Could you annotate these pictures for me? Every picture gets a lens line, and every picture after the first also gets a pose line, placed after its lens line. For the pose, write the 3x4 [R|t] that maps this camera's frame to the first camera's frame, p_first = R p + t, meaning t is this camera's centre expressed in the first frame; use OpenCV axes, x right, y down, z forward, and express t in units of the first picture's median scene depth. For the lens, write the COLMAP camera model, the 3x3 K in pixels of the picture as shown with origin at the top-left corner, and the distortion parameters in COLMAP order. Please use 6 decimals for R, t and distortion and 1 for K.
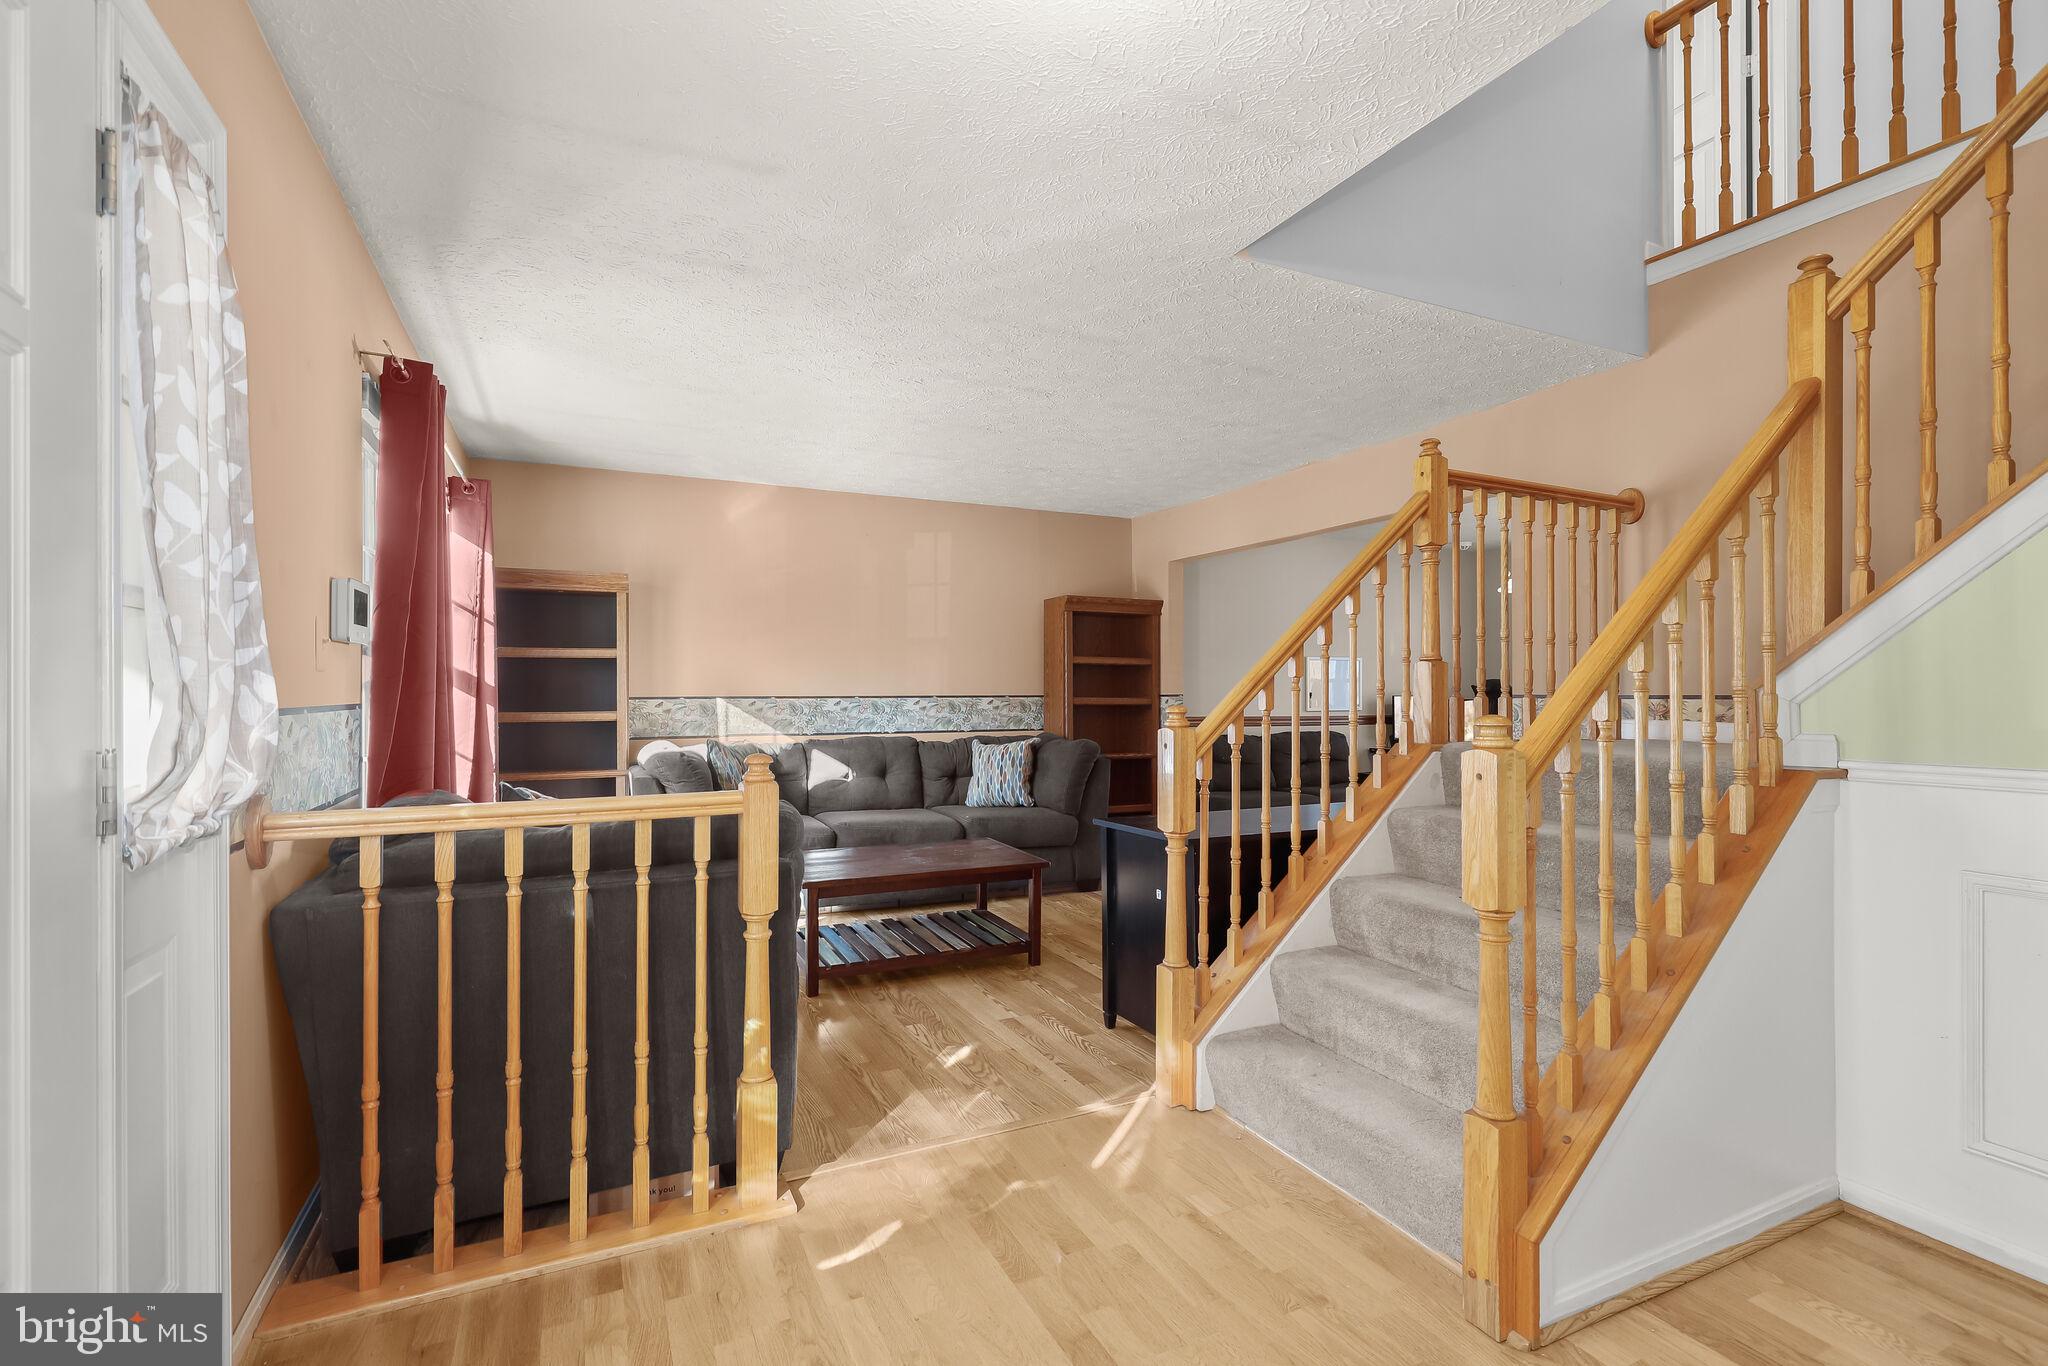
lens RADIAL K [[931.5, 0, 1032.3], [0, 931.5, 695.1], [0, 0, 1]] dist [0.000339, 0.000421]
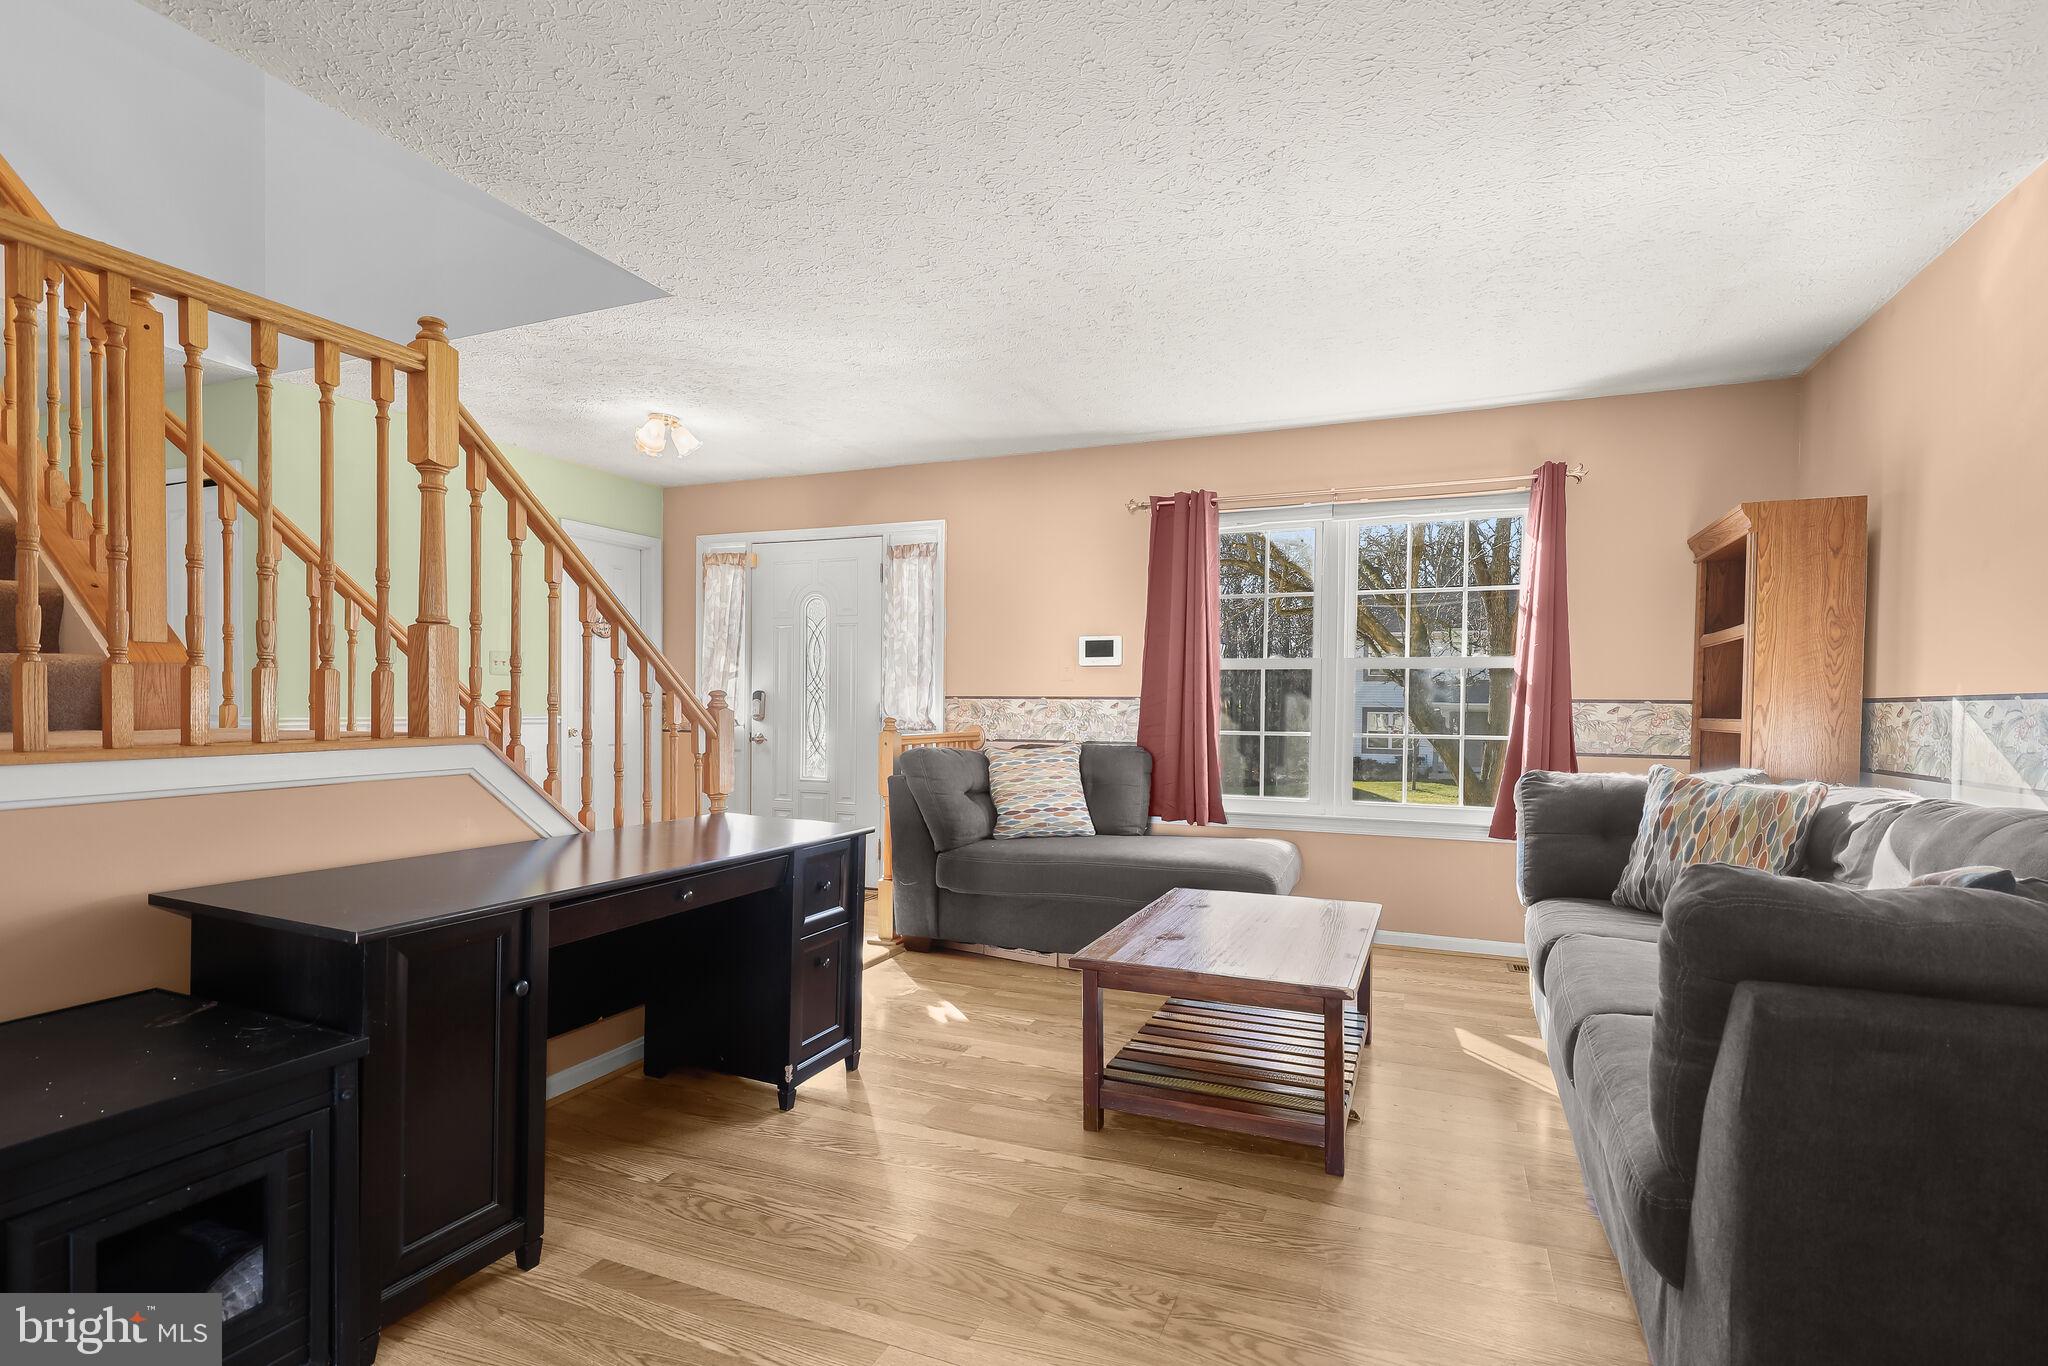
lens RADIAL K [[953.7, 0, 1047.4], [0, 953.7, 734.5], [0, 0, 1]] dist [0.002544, 0.000127]
pose [[-0.740677, 0.014977, -0.671694, 0.319567], [-0.008222, 0.999475, 0.031352, 0.009533], [0.671811, 0.028745, -0.740165, 1.043042]]
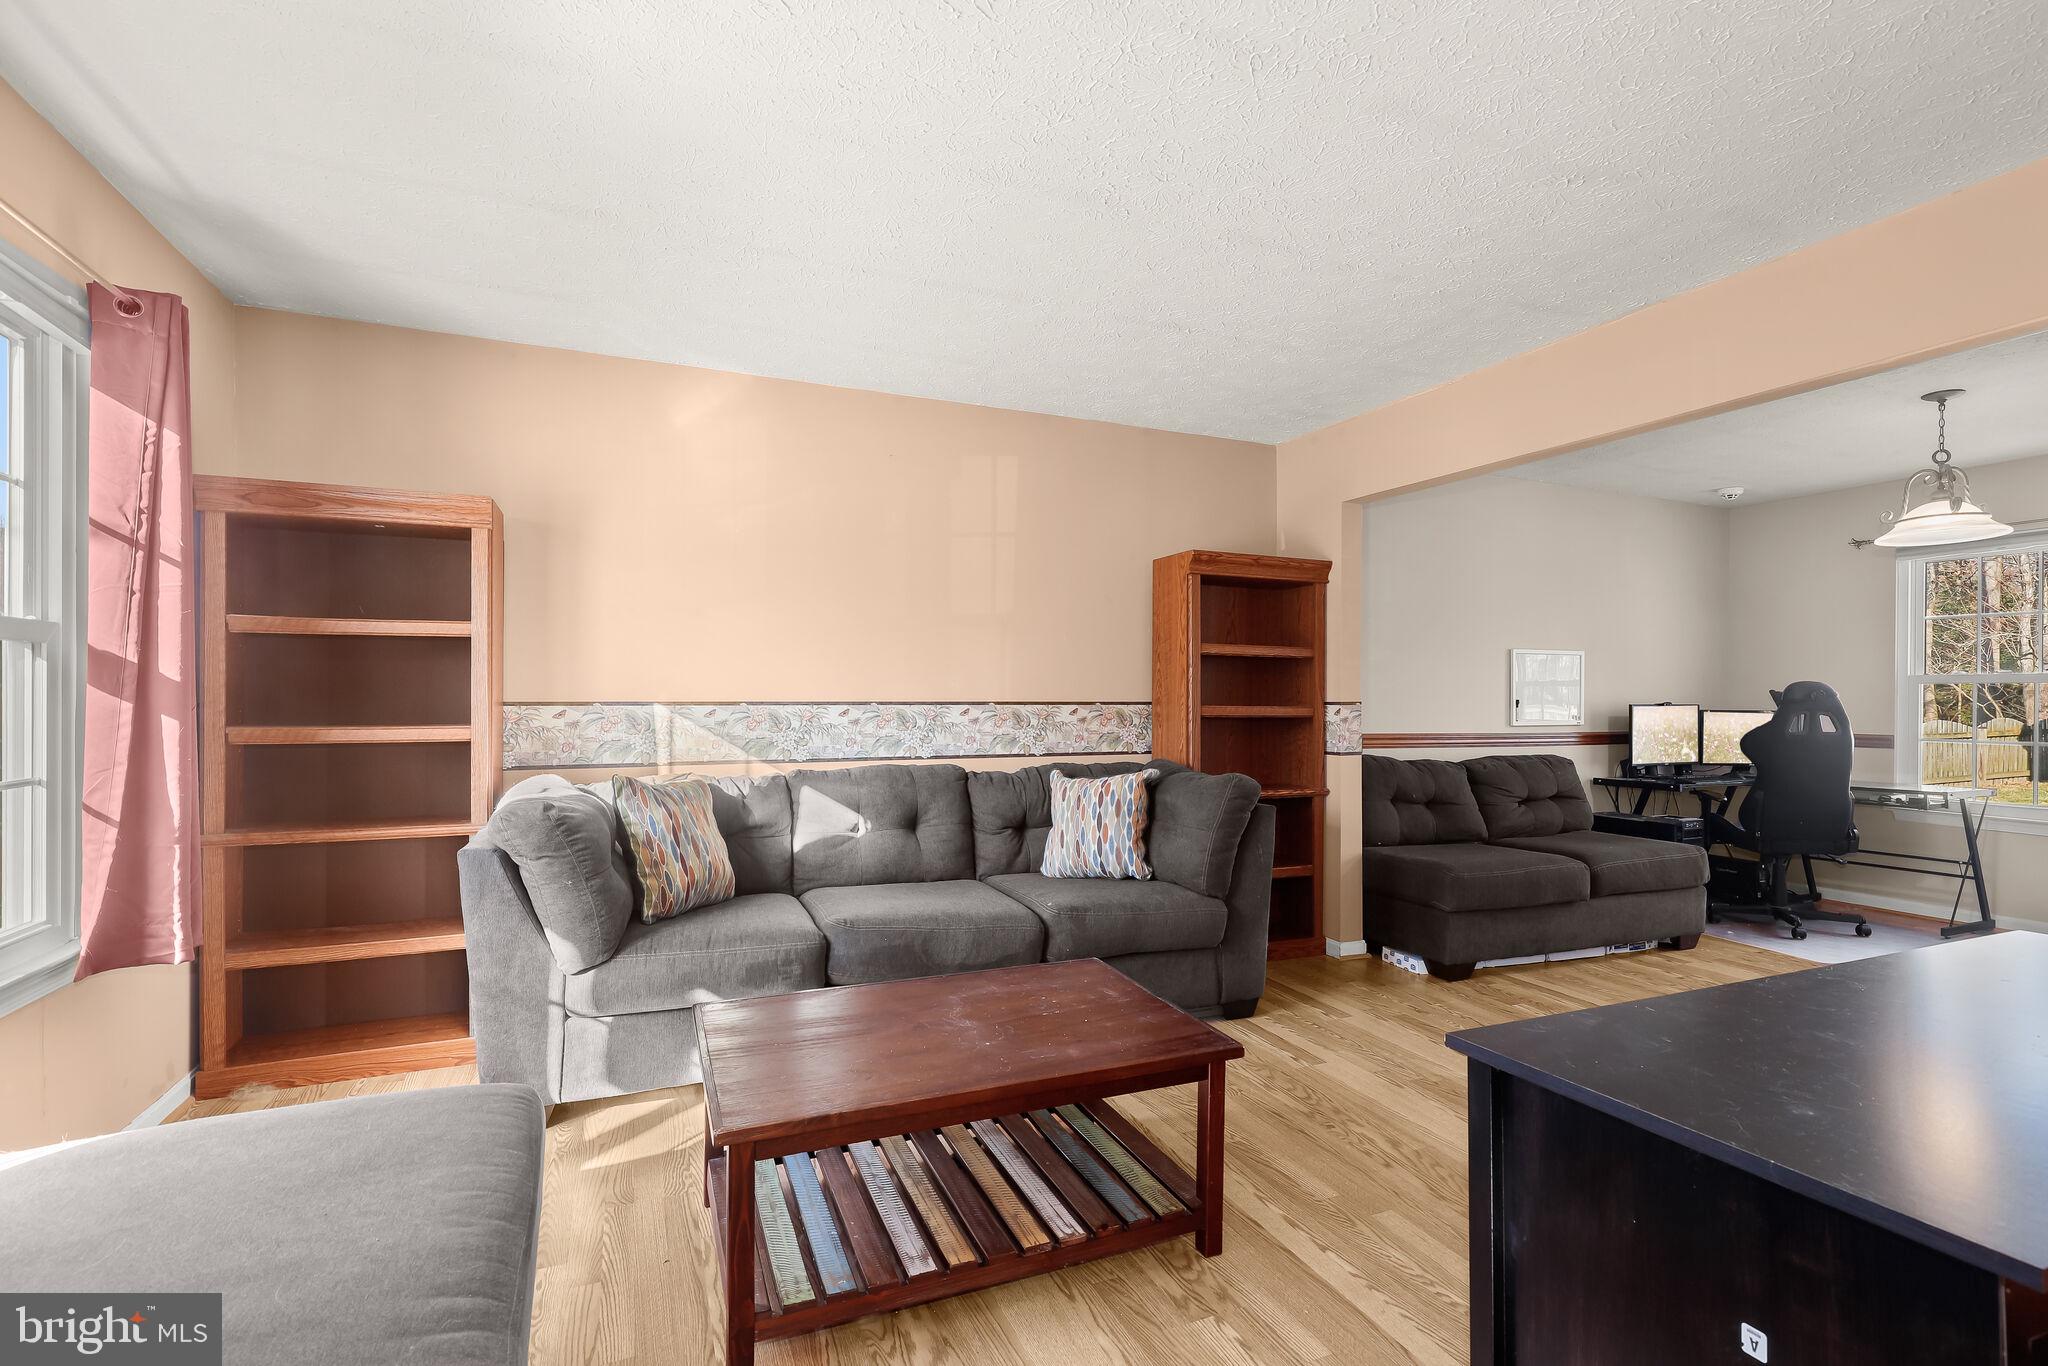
lens RADIAL K [[947.6, 0, 1034.9], [0, 947.6, 697.0], [0, 0, 1]] dist [0.001434, 0.000592]
pose [[0.999134, 0.004830, -0.041322, -0.051030], [-0.004949, 0.999984, -0.002789, -0.001233], [0.041307, 0.002991, 0.999142, 0.360349]]
